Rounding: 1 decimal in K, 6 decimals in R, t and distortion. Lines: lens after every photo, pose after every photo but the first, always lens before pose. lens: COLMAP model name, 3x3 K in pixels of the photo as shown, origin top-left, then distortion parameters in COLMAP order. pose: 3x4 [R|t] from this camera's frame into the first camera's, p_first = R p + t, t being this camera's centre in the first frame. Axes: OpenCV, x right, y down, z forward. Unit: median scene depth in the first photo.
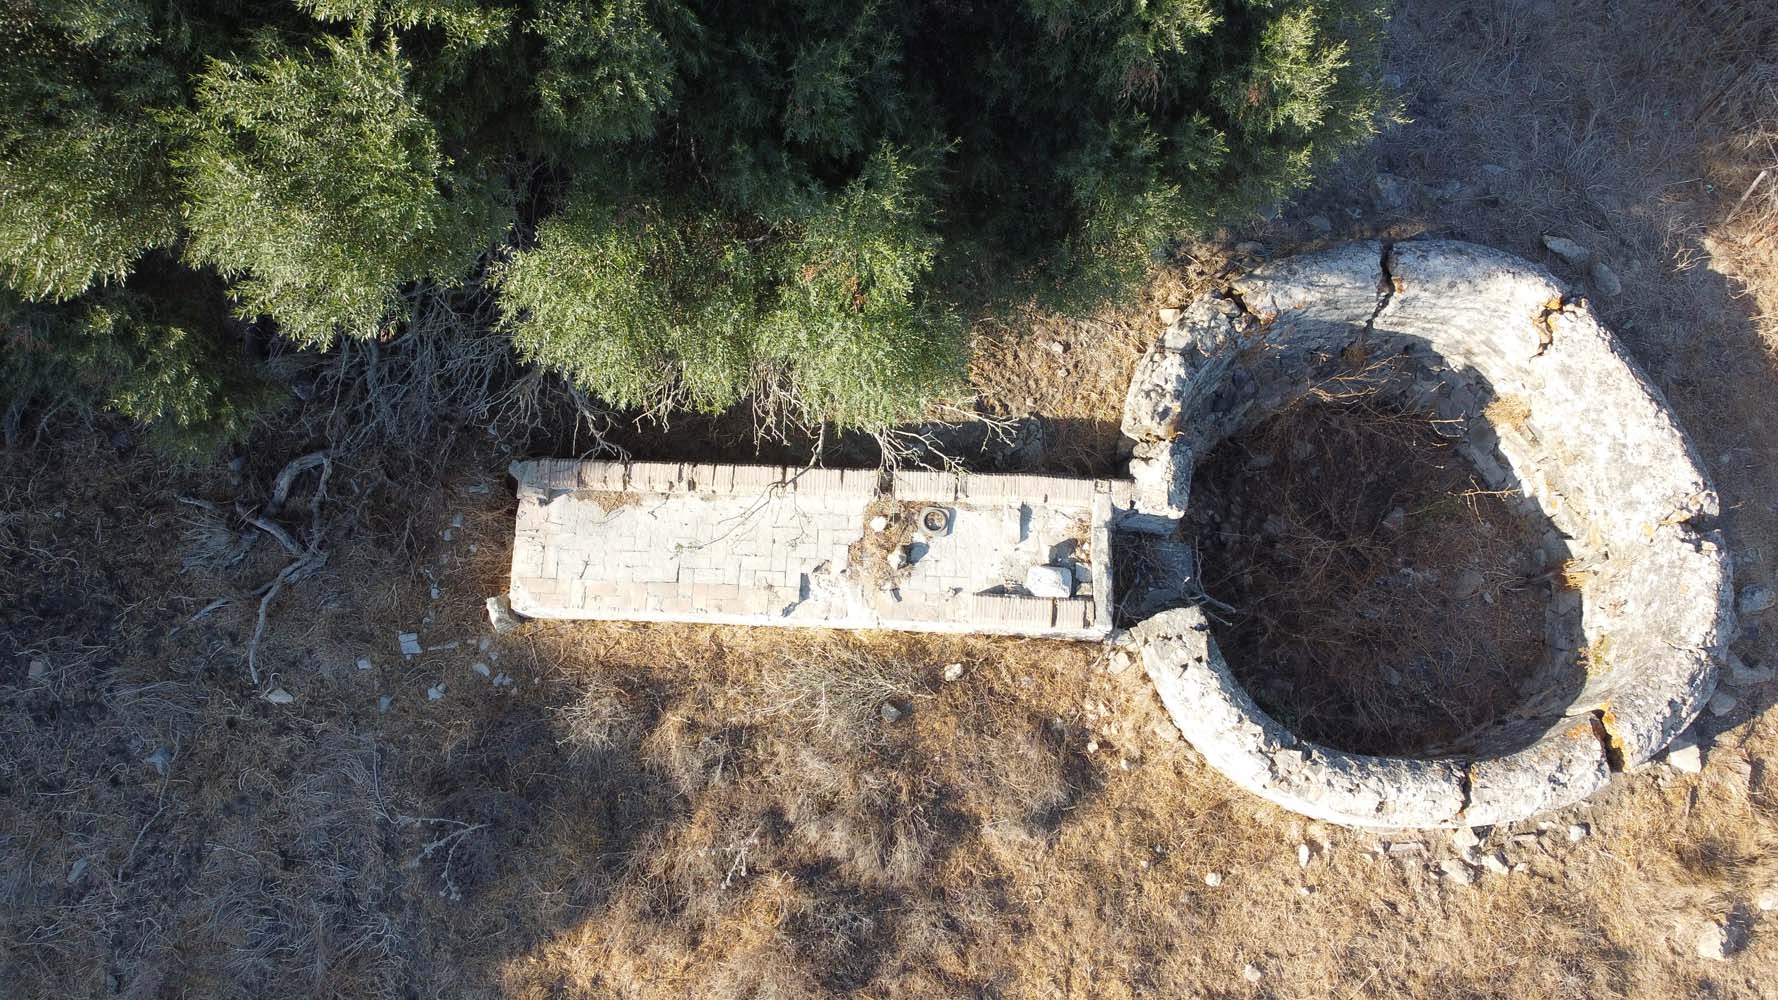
lens RADIAL K [[1346.2, 0, 889.3], [0, 1346.2, 496.8], [0, 0, 1]] dist [0.004219, -0.010648]
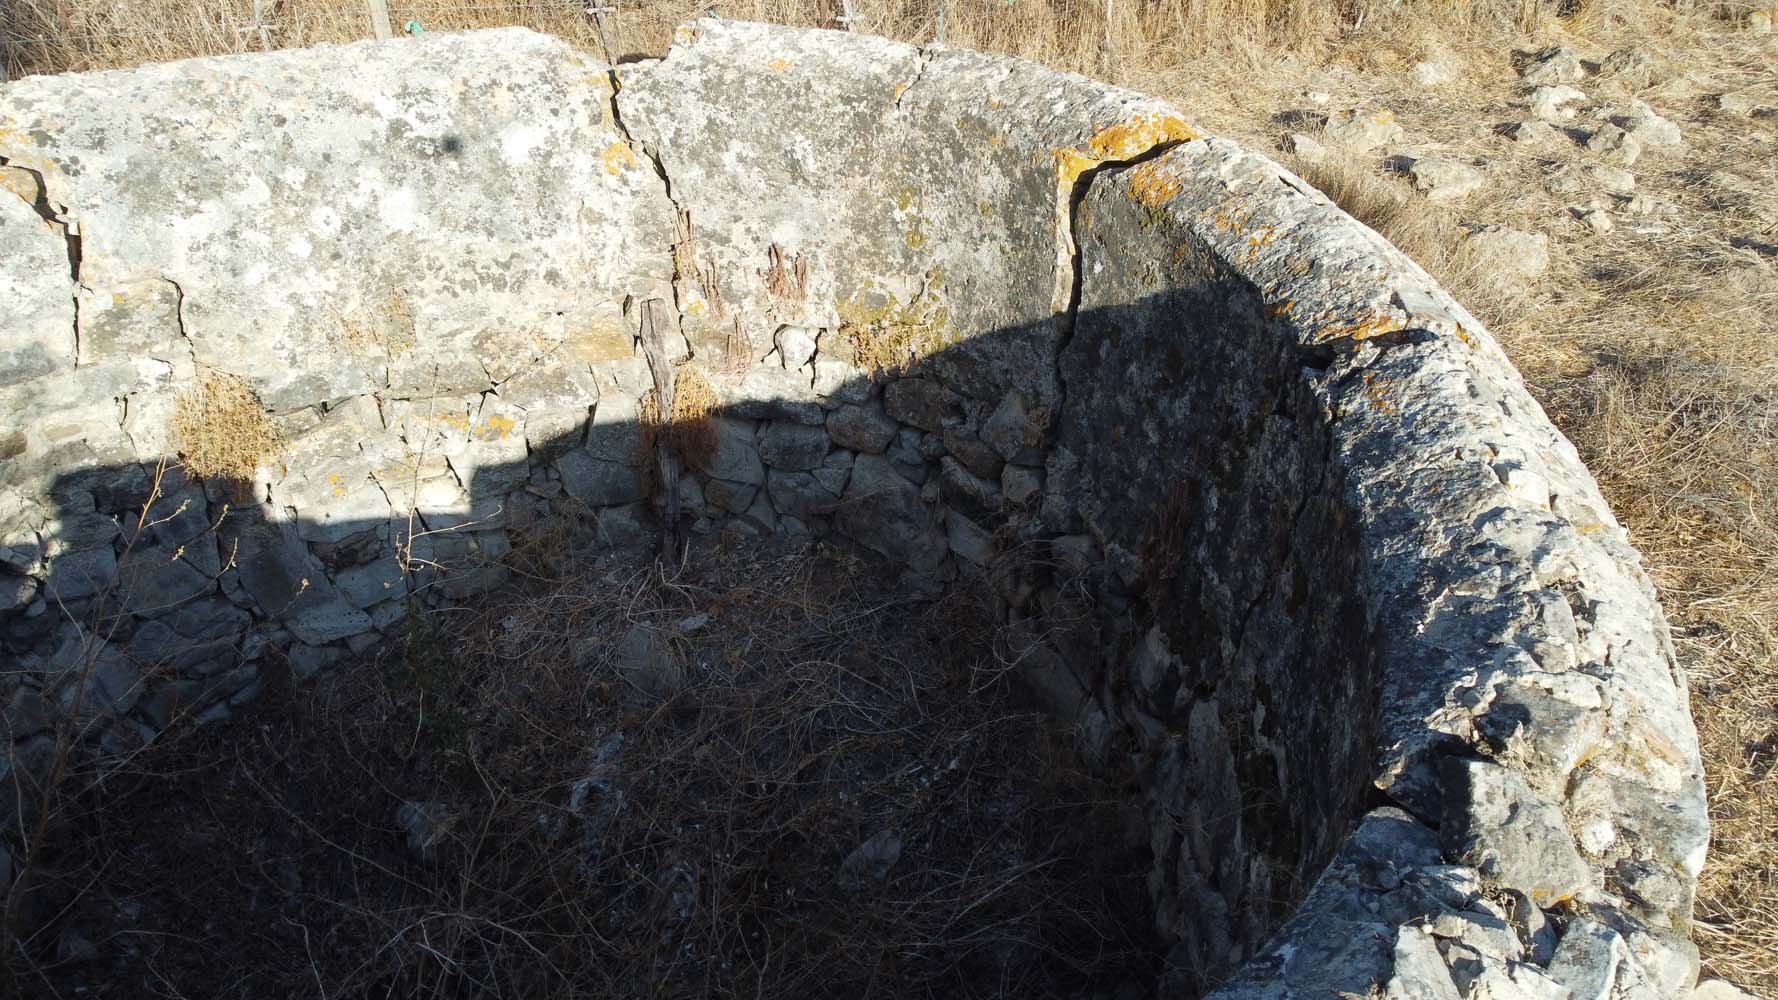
lens RADIAL K [[1346.2, 0, 885.3], [0, 1346.2, 497.7], [0, 0, 1]] dist [0.004219, -0.010648]
pose [[0.031341, -0.573070, 0.818907, 0.164298], [0.958441, 0.249671, 0.138039, 0.074554], [-0.283563, 0.780548, 0.557079, 0.838218]]
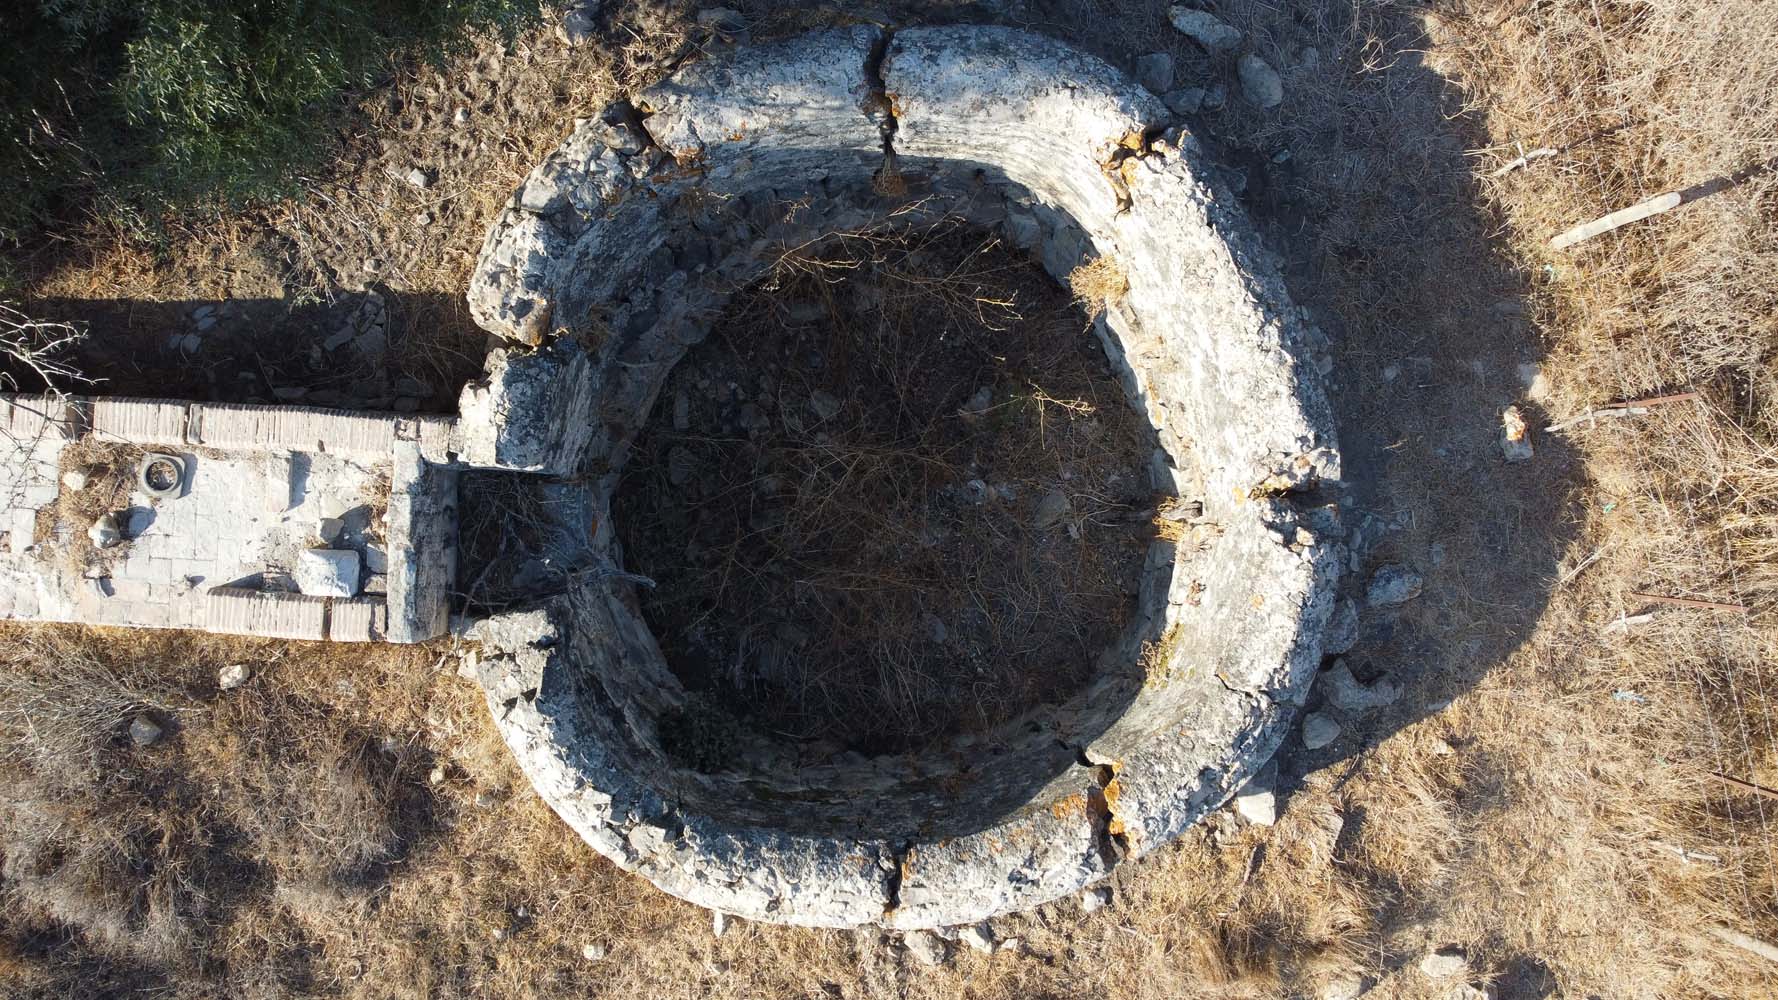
lens RADIAL K [[1346.2, 0, 886.3], [0, 1346.2, 497.6], [0, 0, 1]] dist [0.004219, -0.010648]
pose [[0.999890, 0.014663, -0.002417, 0.393972], [-0.013400, 0.959907, 0.280000, -0.163079], [0.006426, -0.279936, 0.959997, 0.354727]]
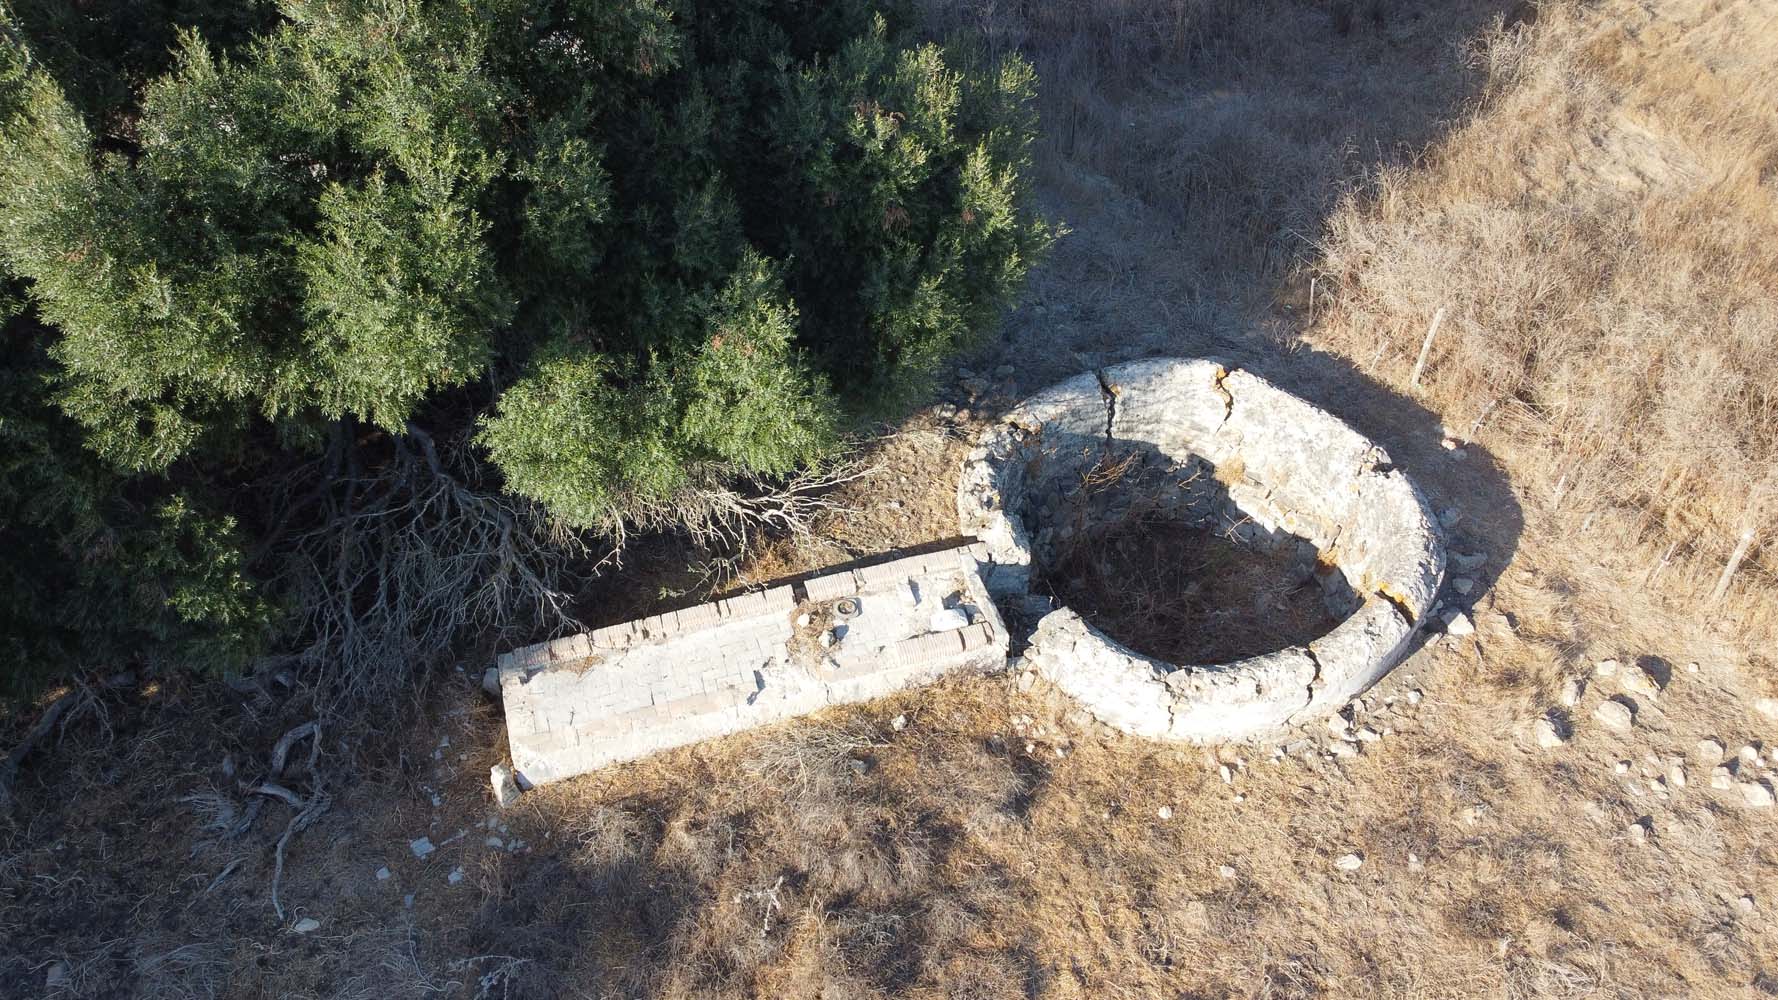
lens RADIAL K [[1346.2, 0, 885.8], [0, 1346.2, 494.5], [0, 0, 1]] dist [0.004219, -0.010648]
pose [[0.945783, -0.234342, 0.224898, -0.184576], [0.312879, 0.843203, -0.437167, 0.479412], [-0.087188, 0.483831, 0.870807, -0.128853]]
